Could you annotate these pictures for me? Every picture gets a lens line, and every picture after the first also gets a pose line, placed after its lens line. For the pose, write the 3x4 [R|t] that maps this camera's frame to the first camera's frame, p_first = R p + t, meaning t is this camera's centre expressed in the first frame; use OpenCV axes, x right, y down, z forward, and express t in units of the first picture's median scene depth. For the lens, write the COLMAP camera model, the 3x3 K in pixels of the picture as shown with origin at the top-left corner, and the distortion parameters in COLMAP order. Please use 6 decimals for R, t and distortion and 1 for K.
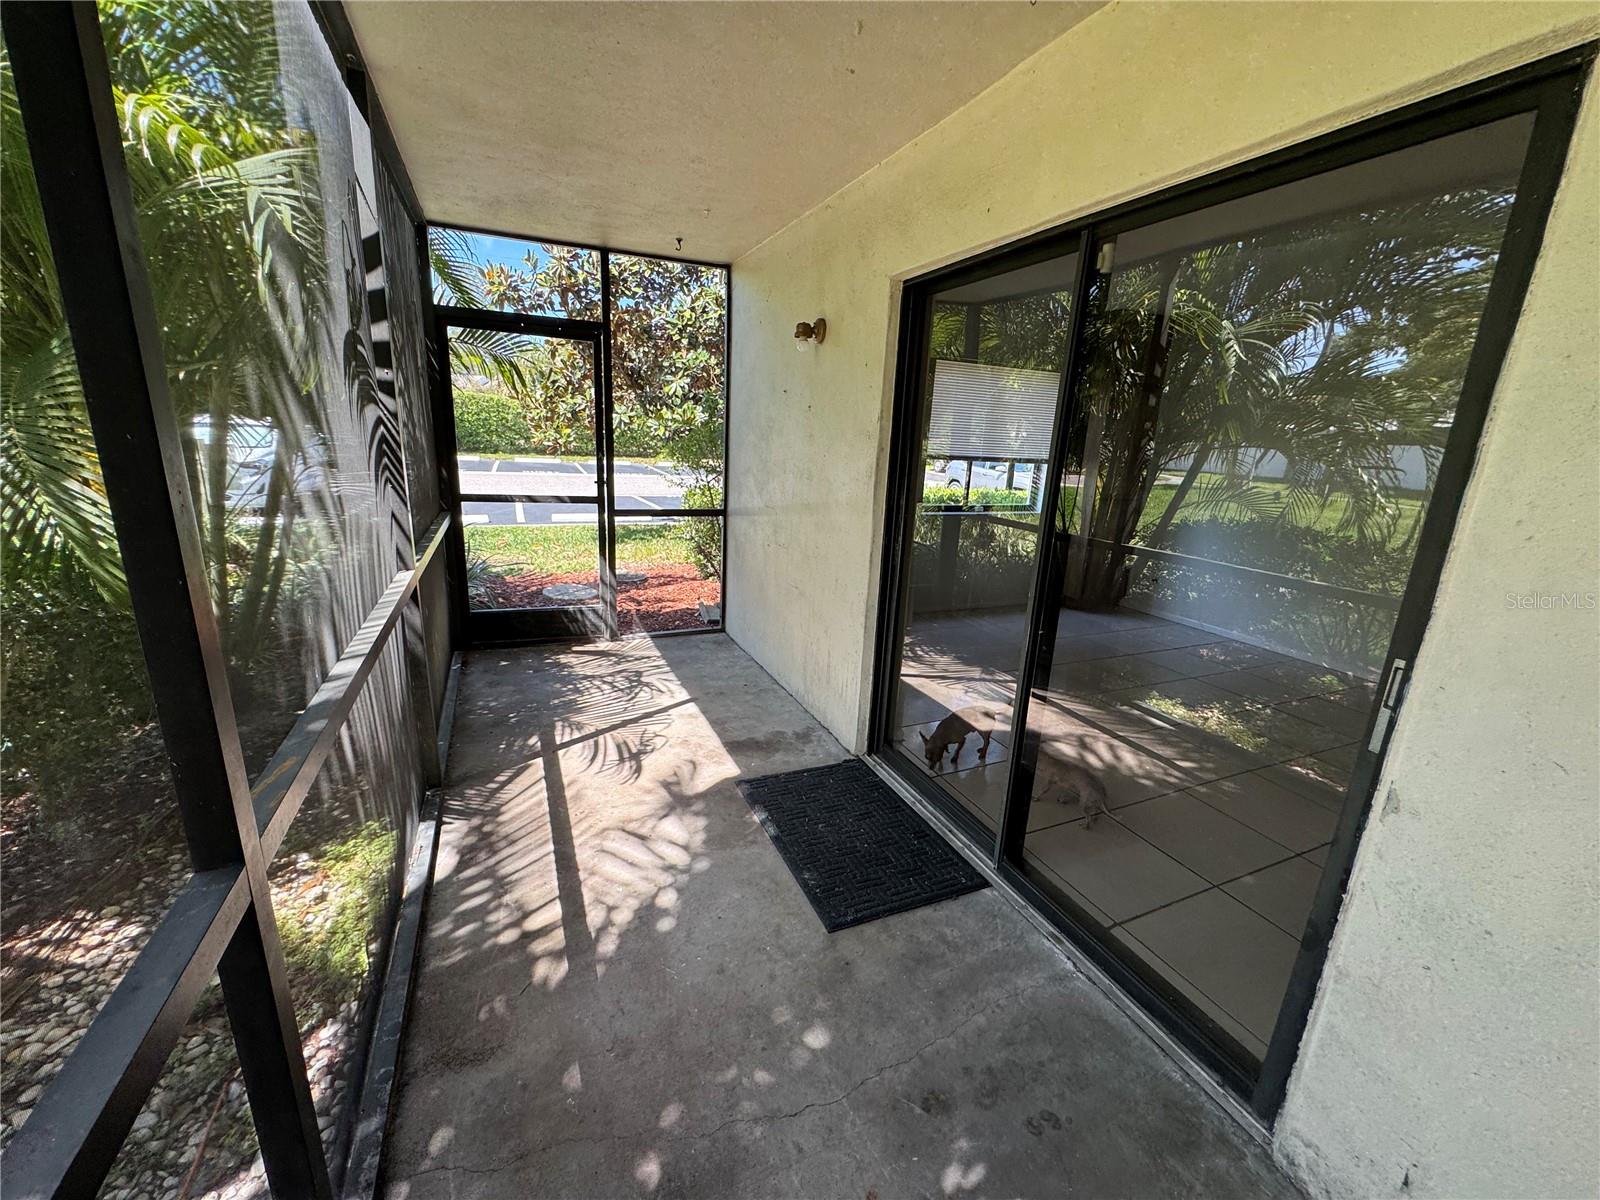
lens RADIAL K [[642.1, 0, 805.0], [0, 642.1, 599.2], [0, 0, 1]] dist [-0.001712, -0.000388]
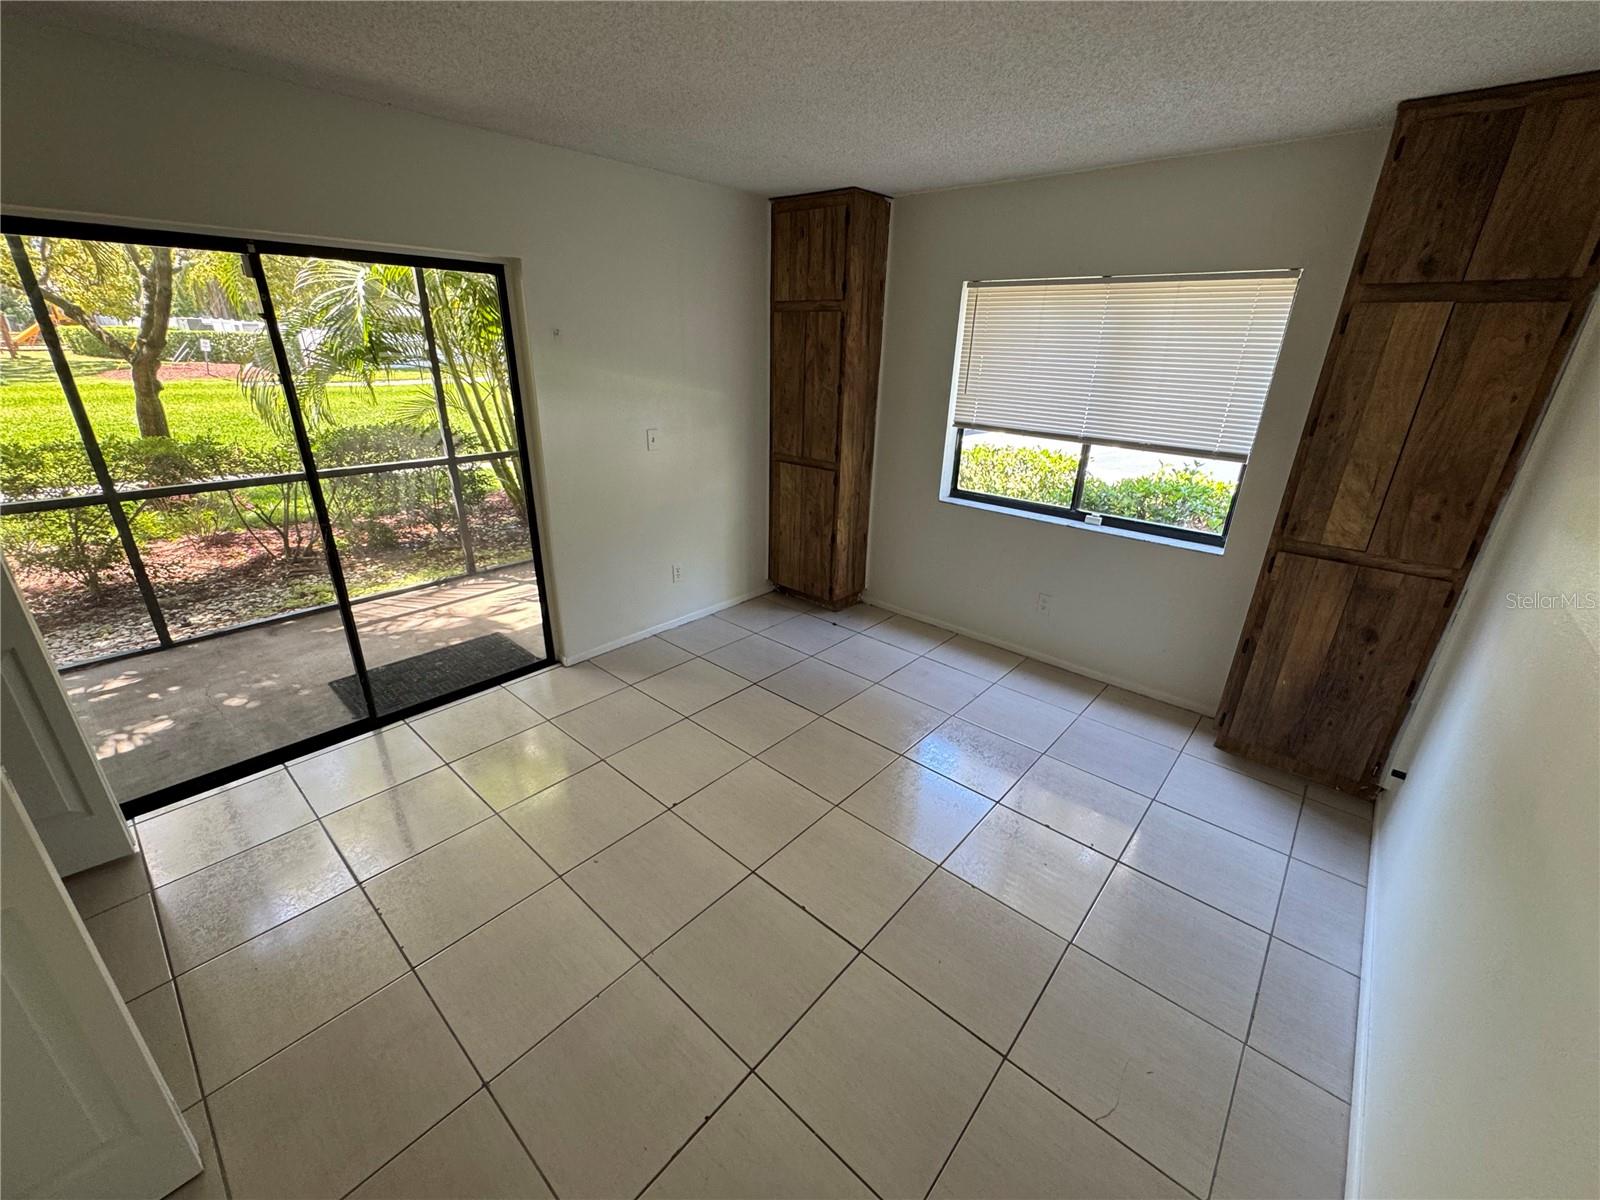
lens RADIAL K [[642.1, 0, 797.9], [0, 642.1, 595.3], [0, 0, 1]] dist [-0.001712, -0.000388]
pose [[0.416009, 0.300848, -0.858153, 1.287179], [-0.232978, 0.947453, 0.219212, -0.250650], [0.879009, 0.108737, 0.464240, 0.829887]]
